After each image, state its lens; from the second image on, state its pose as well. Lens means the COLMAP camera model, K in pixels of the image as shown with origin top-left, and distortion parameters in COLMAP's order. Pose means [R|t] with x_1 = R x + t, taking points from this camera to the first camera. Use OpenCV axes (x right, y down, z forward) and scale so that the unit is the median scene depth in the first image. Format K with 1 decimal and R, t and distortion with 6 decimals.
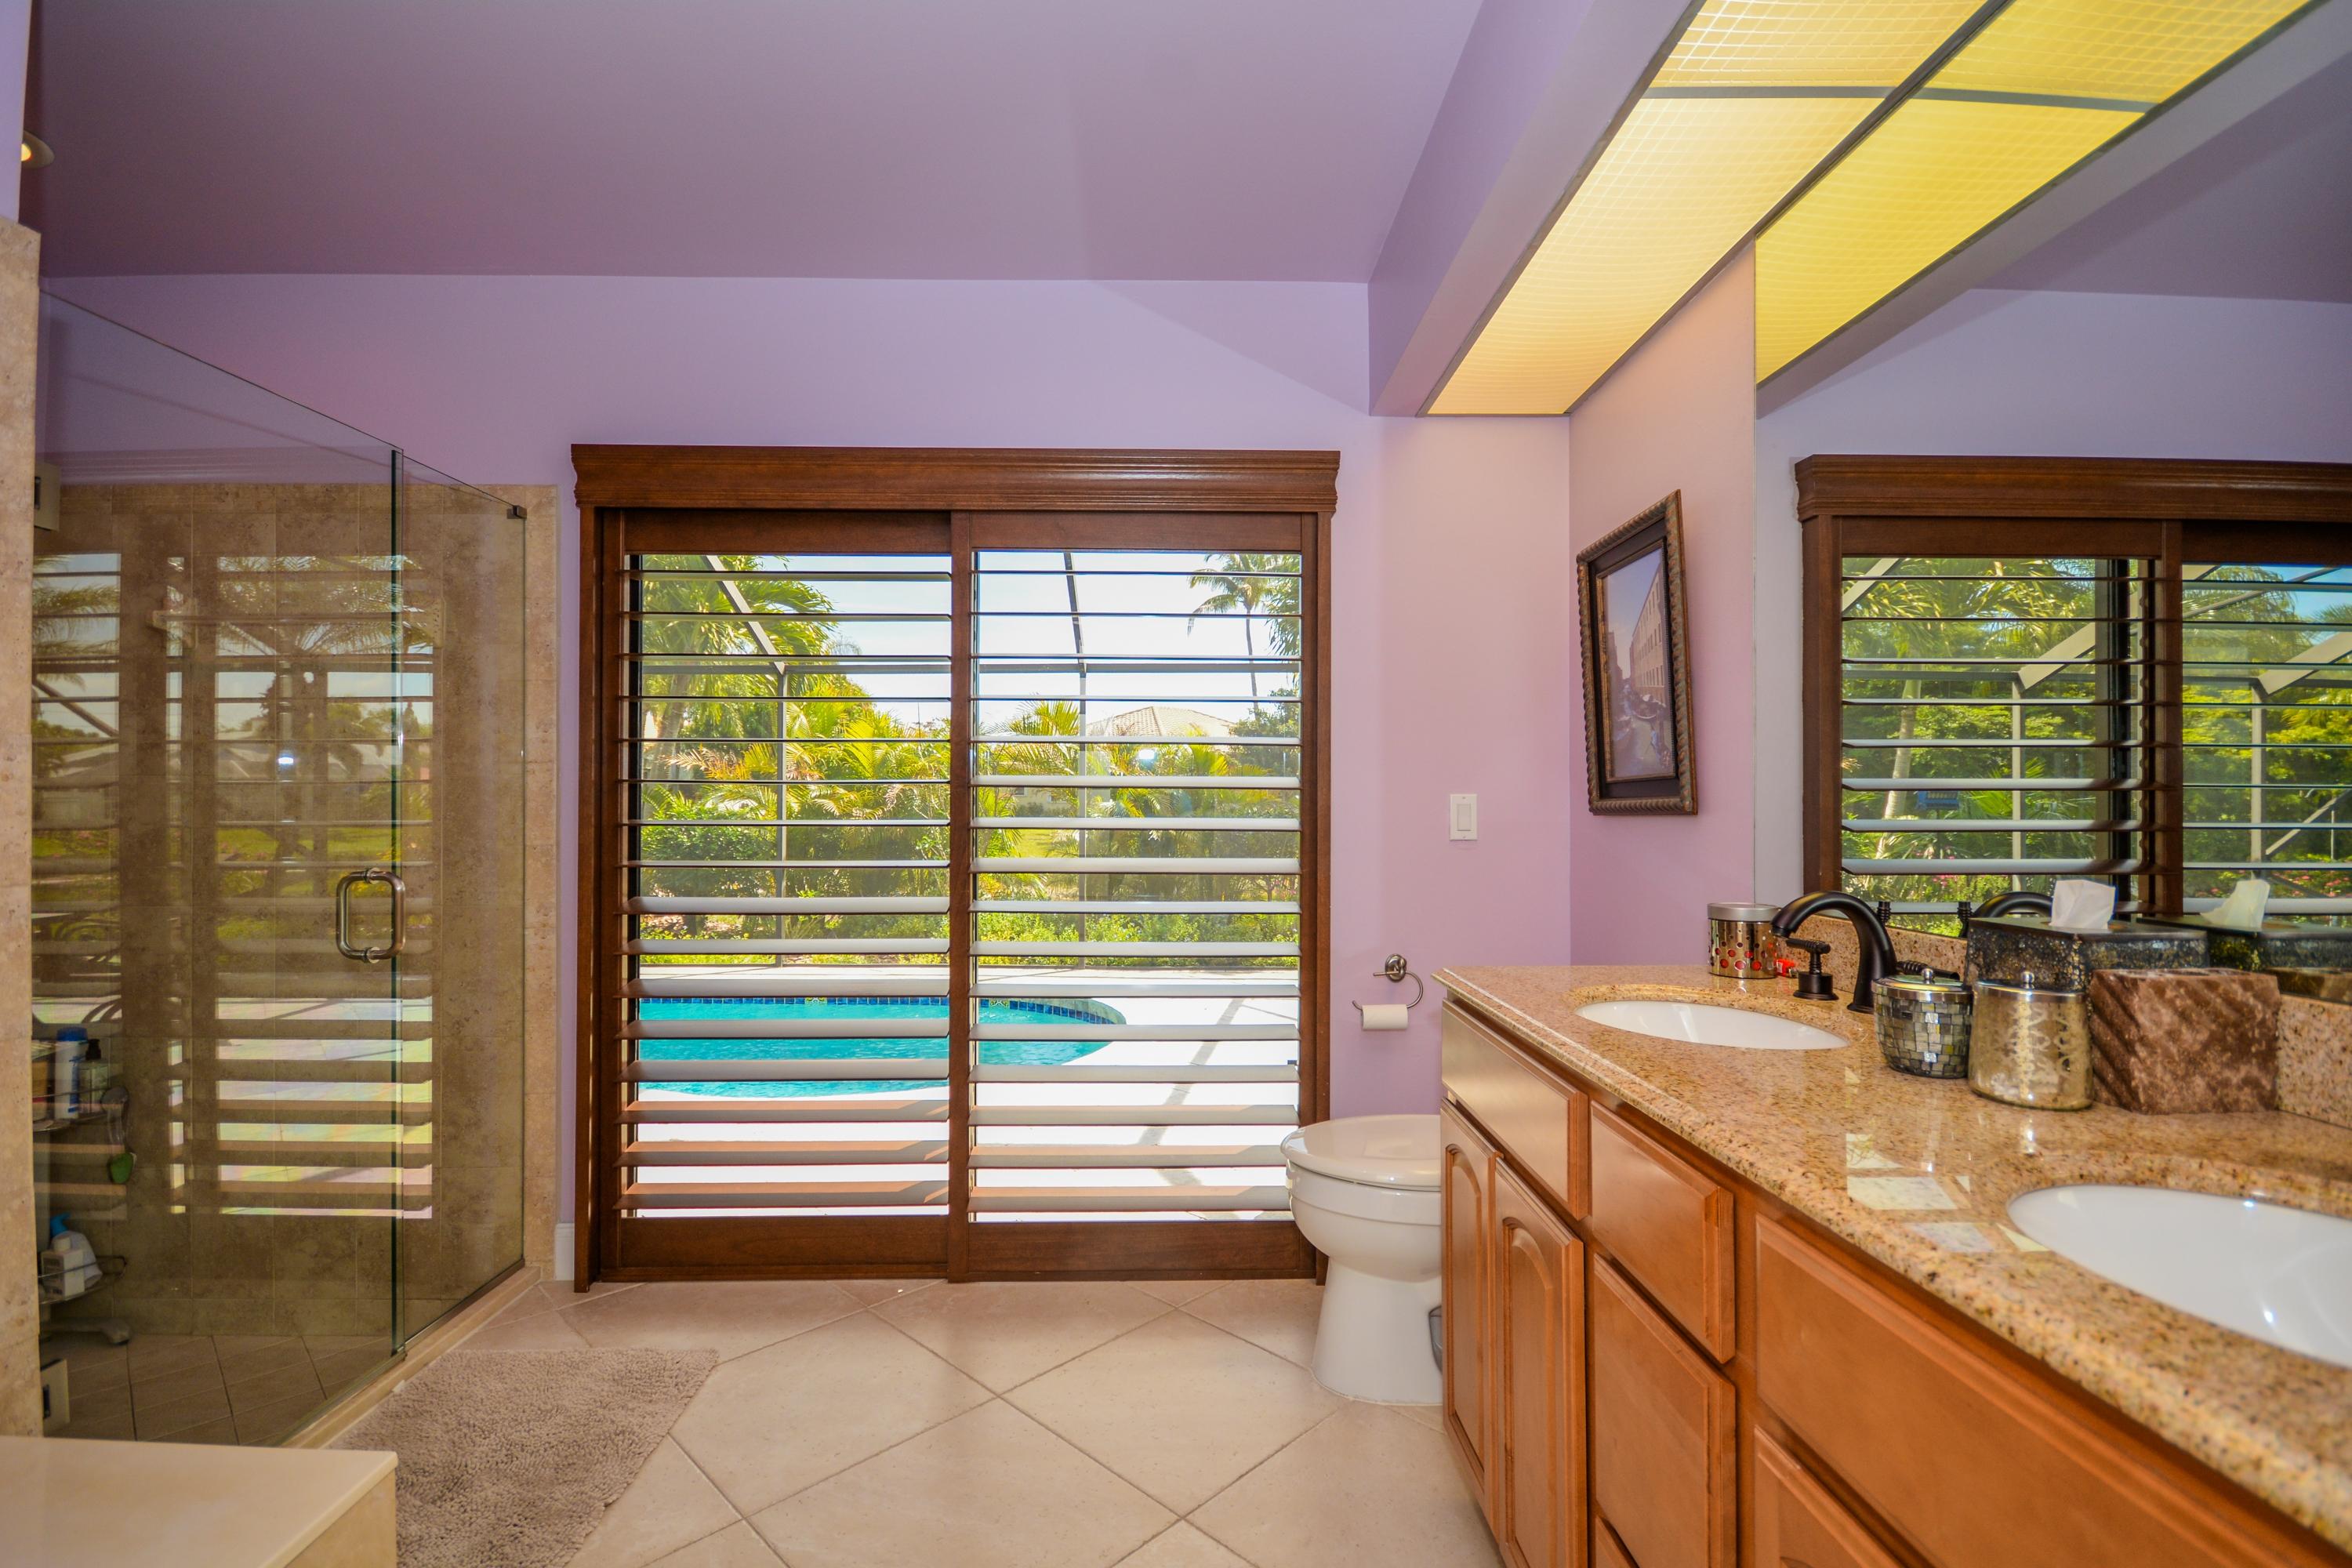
lens RADIAL K [[1057.4, 0, 1173.4], [0, 1057.4, 809.3], [0, 0, 1]] dist [0.017107, -0.015376]
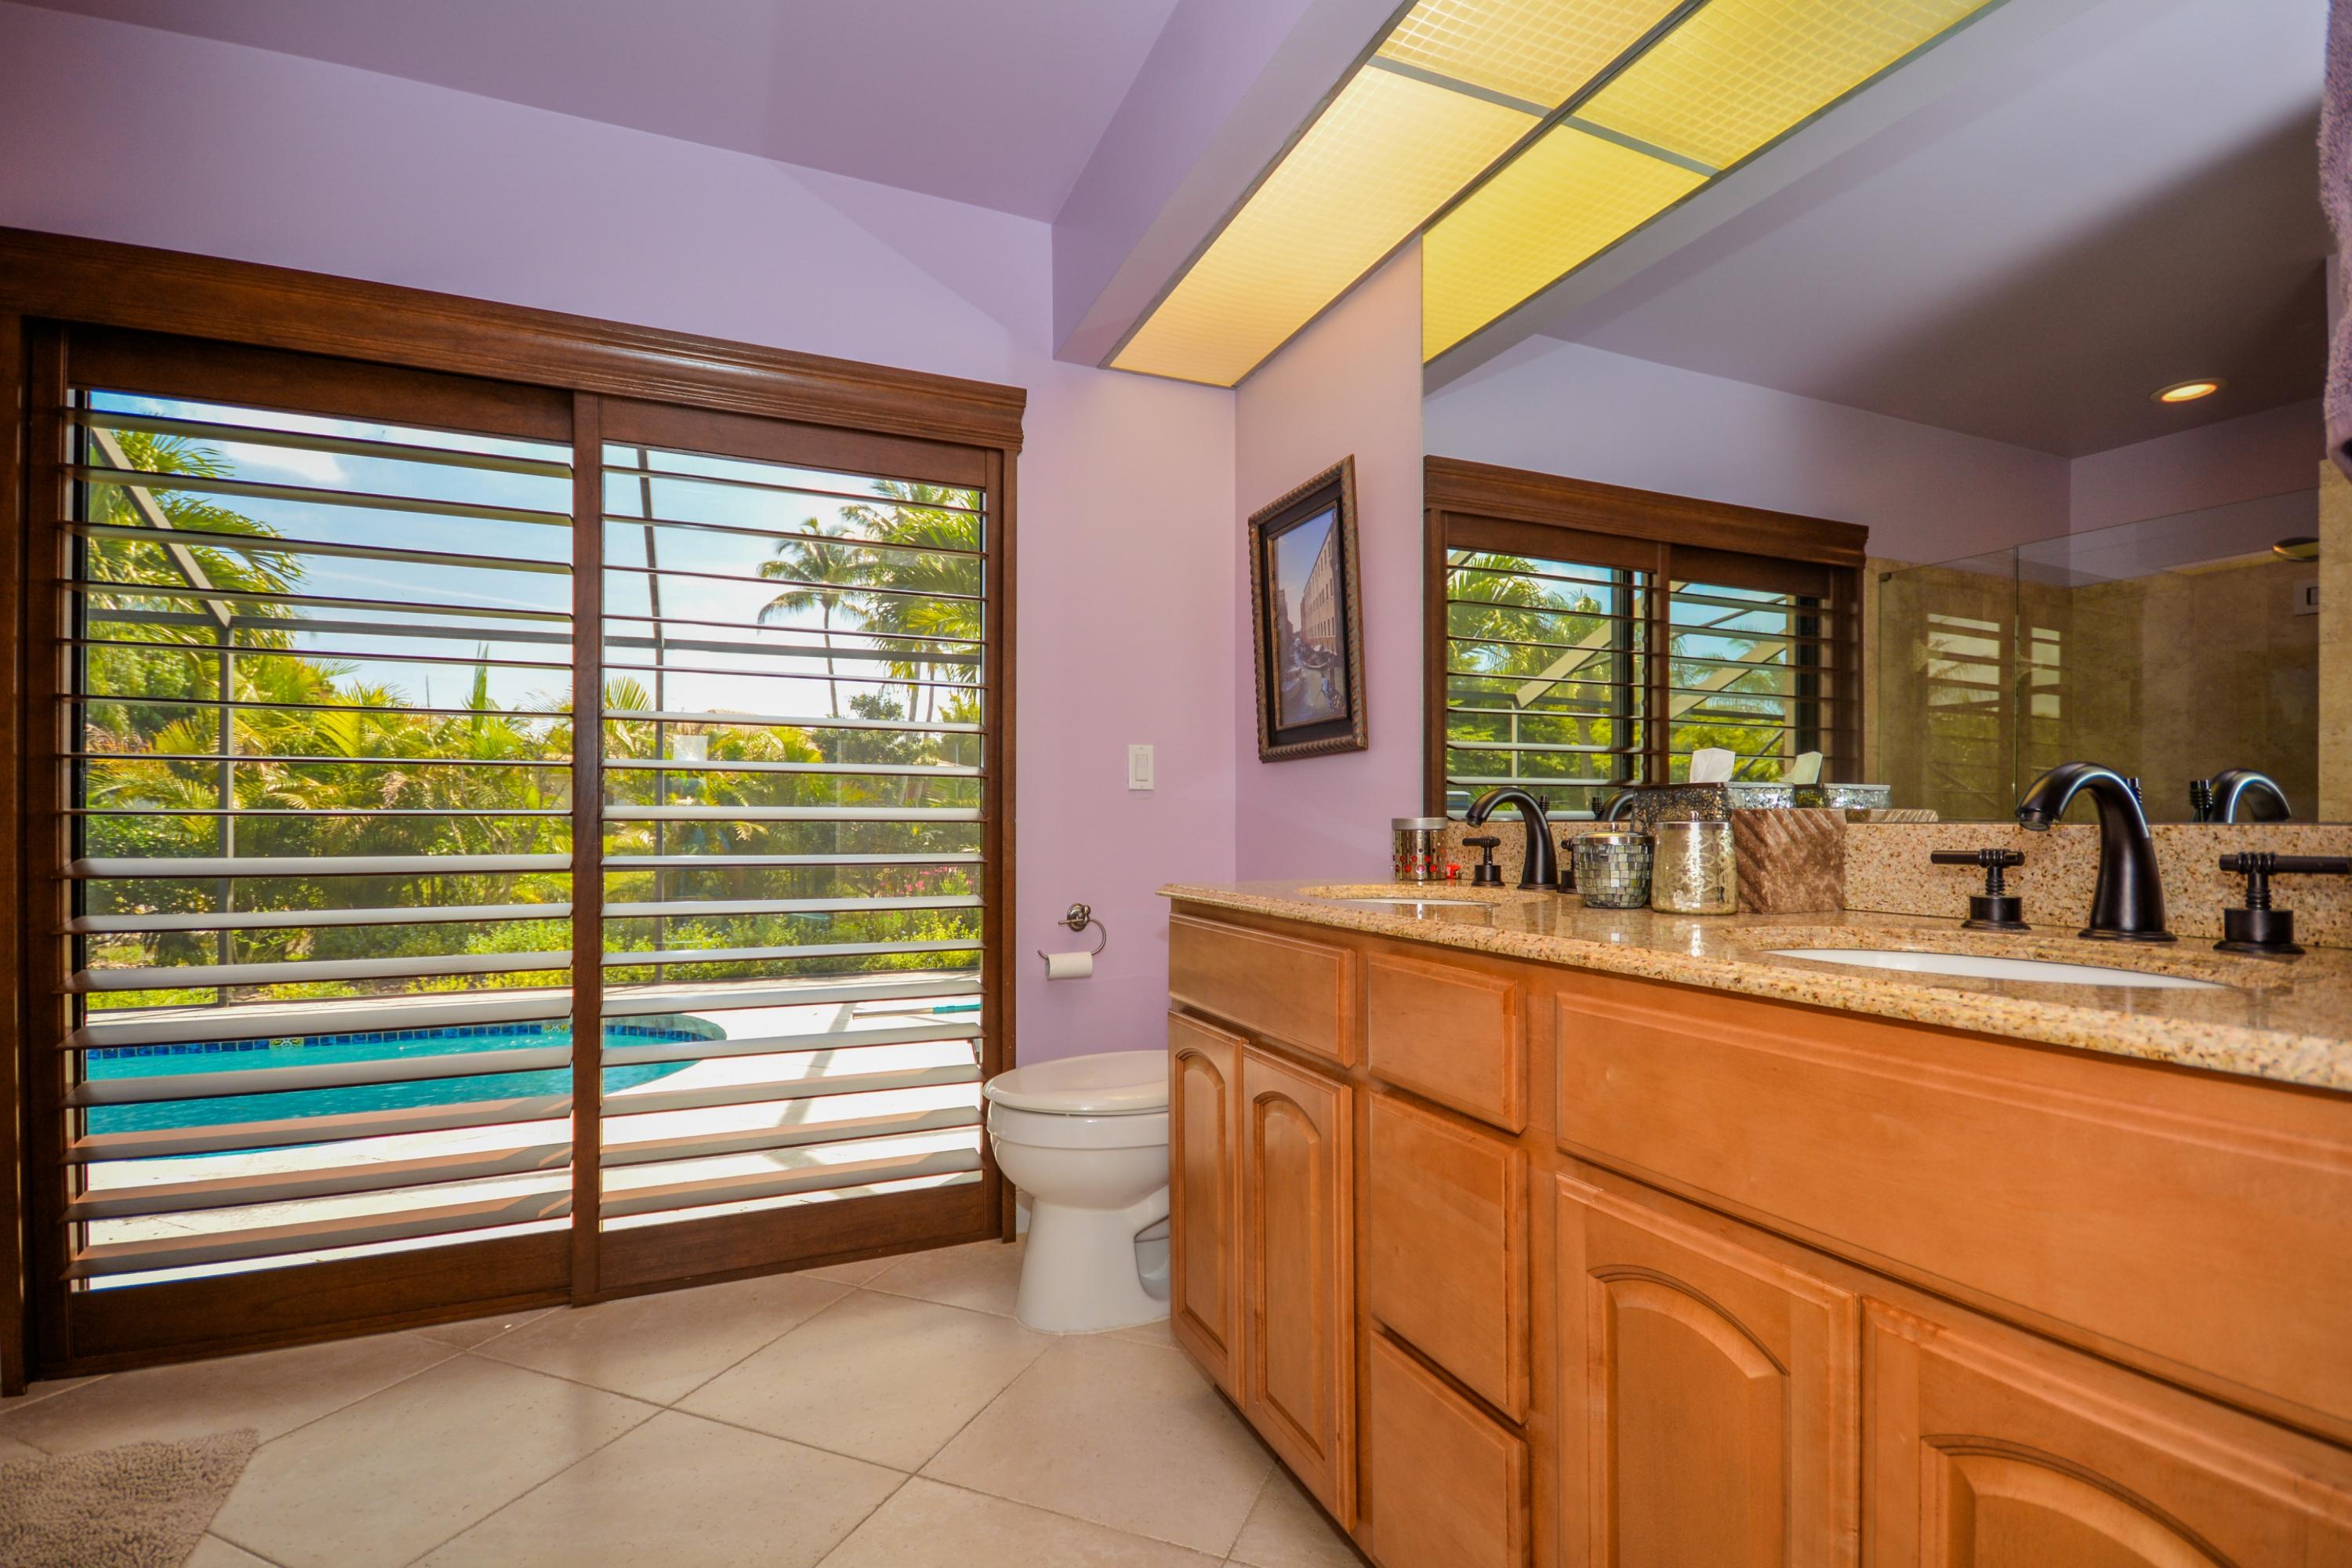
lens RADIAL K [[1082.9, 0, 1159.1], [0, 1082.9, 842.7], [0, 0, 1]] dist [0.006361, -0.005053]
pose [[0.925152, -0.004943, 0.379564, -0.120849], [0.003395, 0.999983, 0.004749, 0.083422], [-0.379581, -0.003104, 0.925153, 0.025984]]
